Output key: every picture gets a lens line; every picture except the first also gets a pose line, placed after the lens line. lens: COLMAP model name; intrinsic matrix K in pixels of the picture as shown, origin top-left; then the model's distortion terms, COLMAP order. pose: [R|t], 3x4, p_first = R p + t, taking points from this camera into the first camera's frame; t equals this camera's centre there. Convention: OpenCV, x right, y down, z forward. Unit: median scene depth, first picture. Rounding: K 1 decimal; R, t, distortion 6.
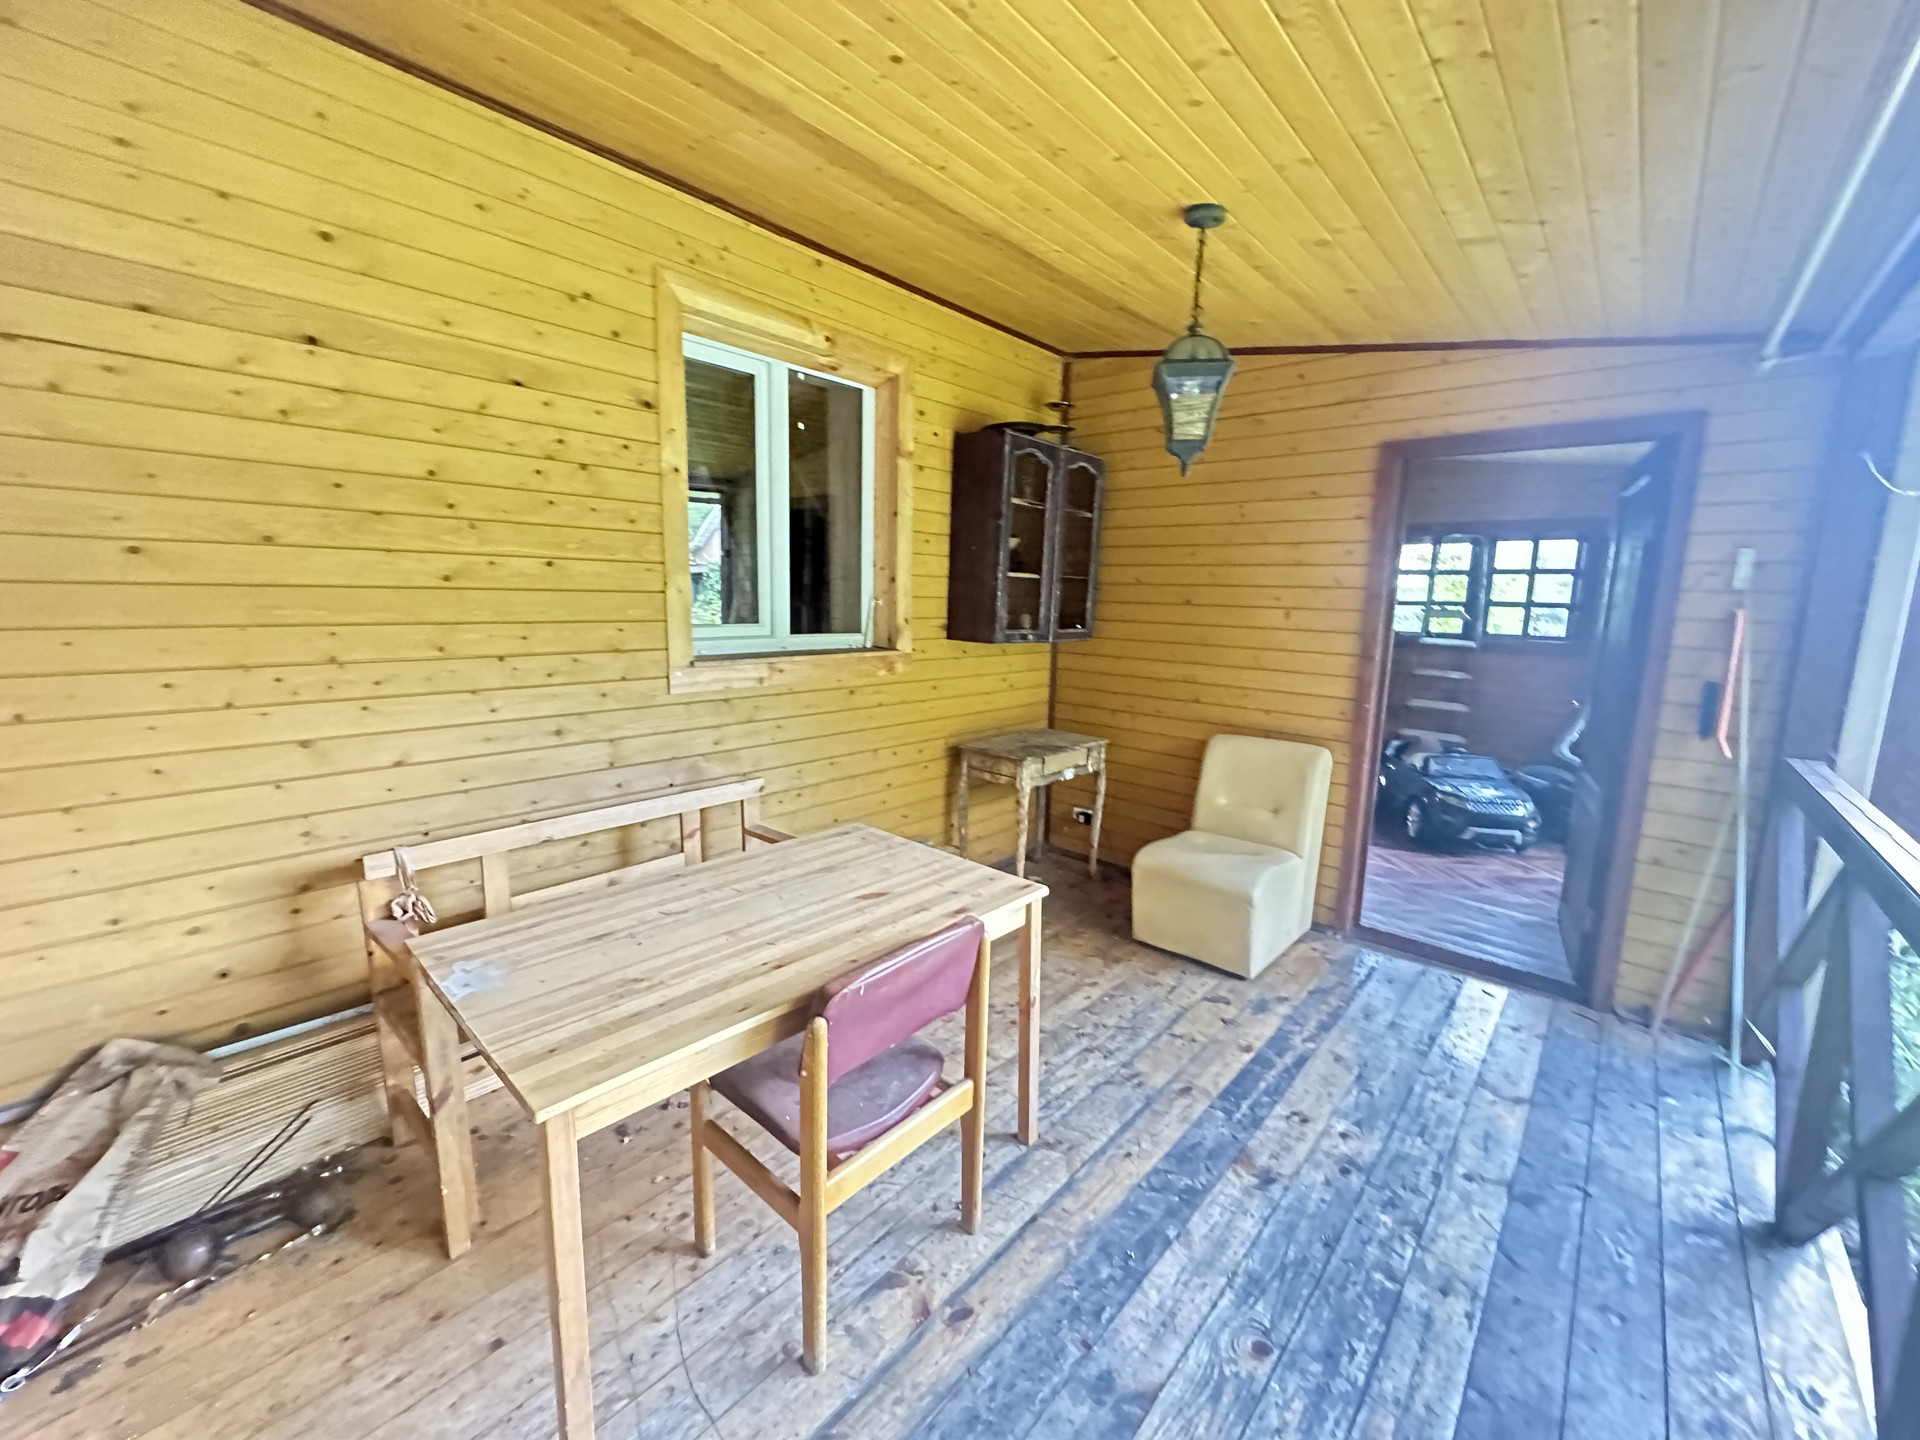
lens RADIAL K [[765.9, 0, 961.5], [0, 765.9, 716.0], [0, 0, 1]] dist [-0.002151, 0.000755]
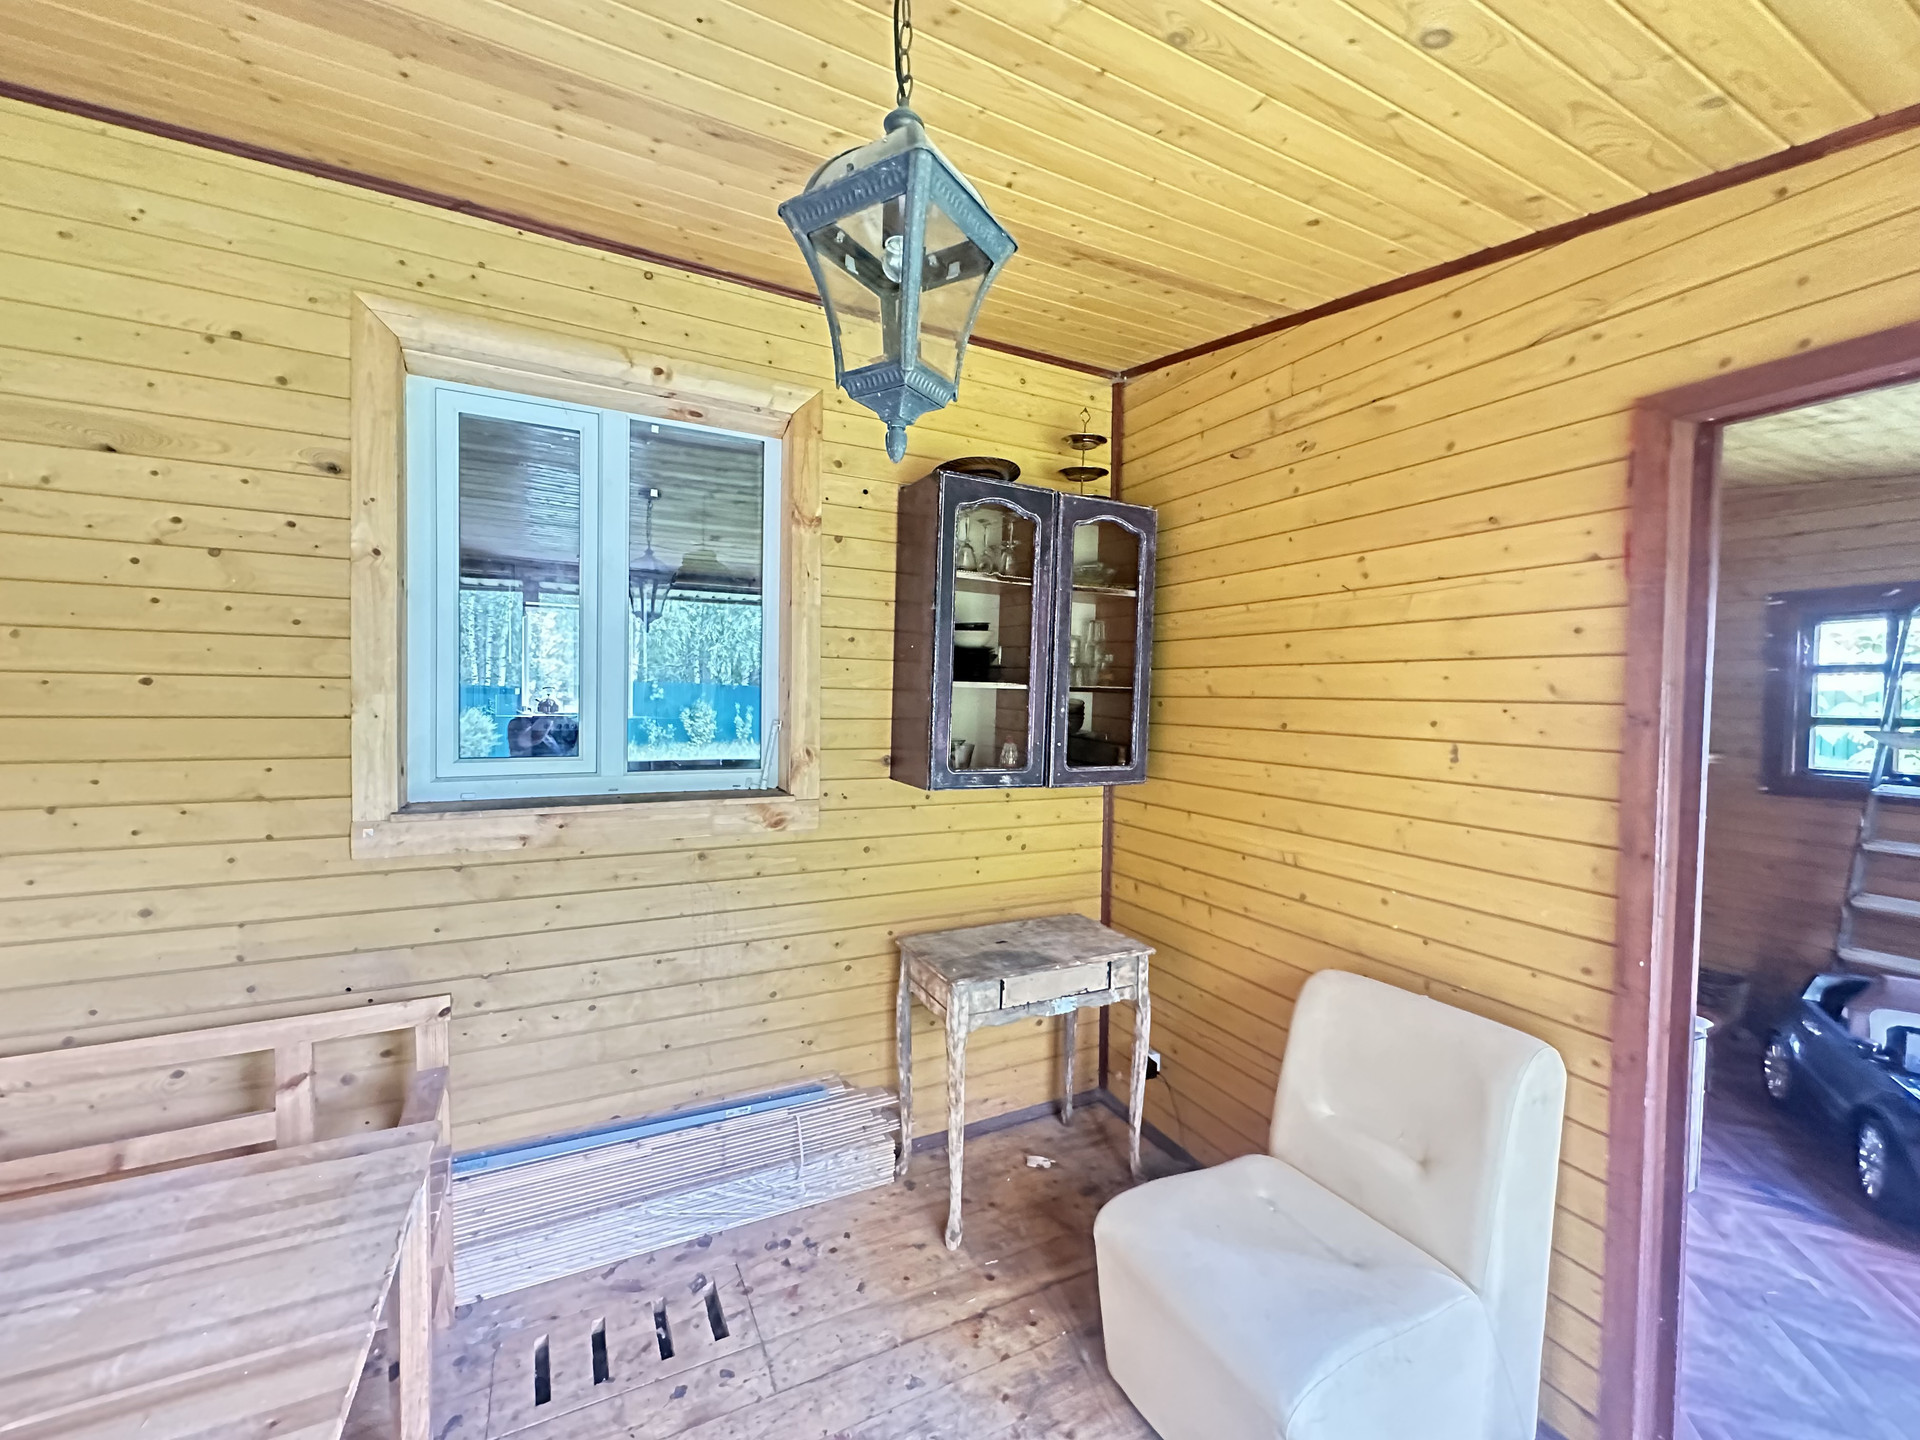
lens RADIAL K [[765.9, 0, 963.1], [0, 765.9, 718.1], [0, 0, 1]] dist [-0.002151, 0.000755]
pose [[0.931757, 0.001780, -0.363078, 0.434596], [-0.051779, 0.990418, -0.128025, -0.104480], [0.359372, 0.138088, 0.922921, 0.574440]]
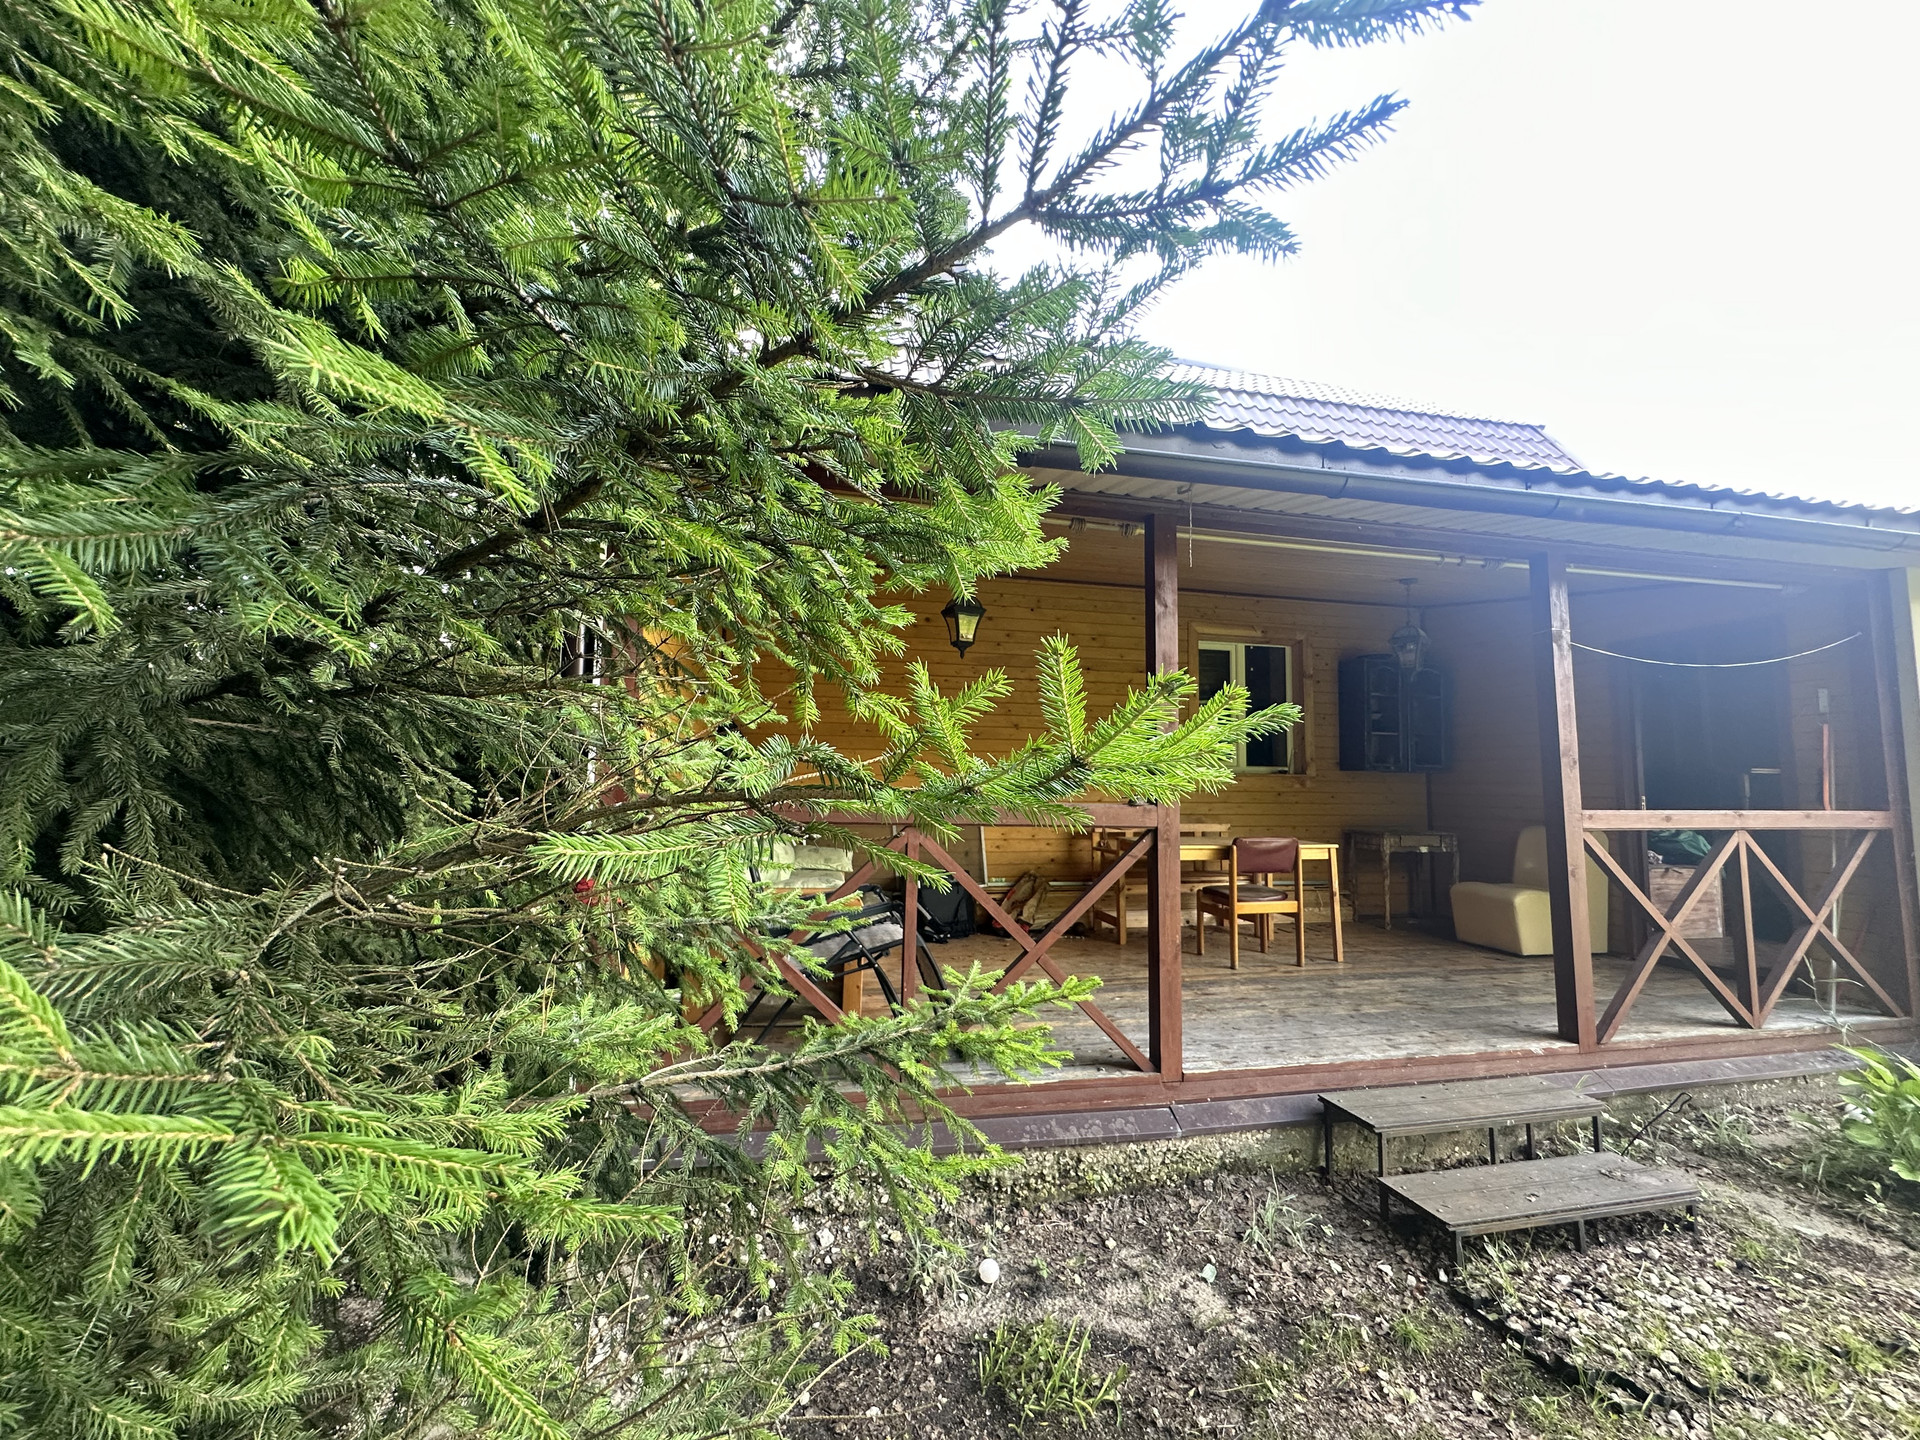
lens RADIAL K [[765.9, 0, 967.2], [0, 765.9, 711.7], [0, 0, 1]] dist [-0.002151, 0.000755]
pose [[0.808000, -0.068588, -0.585177, 0.502162], [-0.087021, 0.968416, -0.233662, 0.393834], [0.582721, 0.239722, 0.776511, -1.412010]]
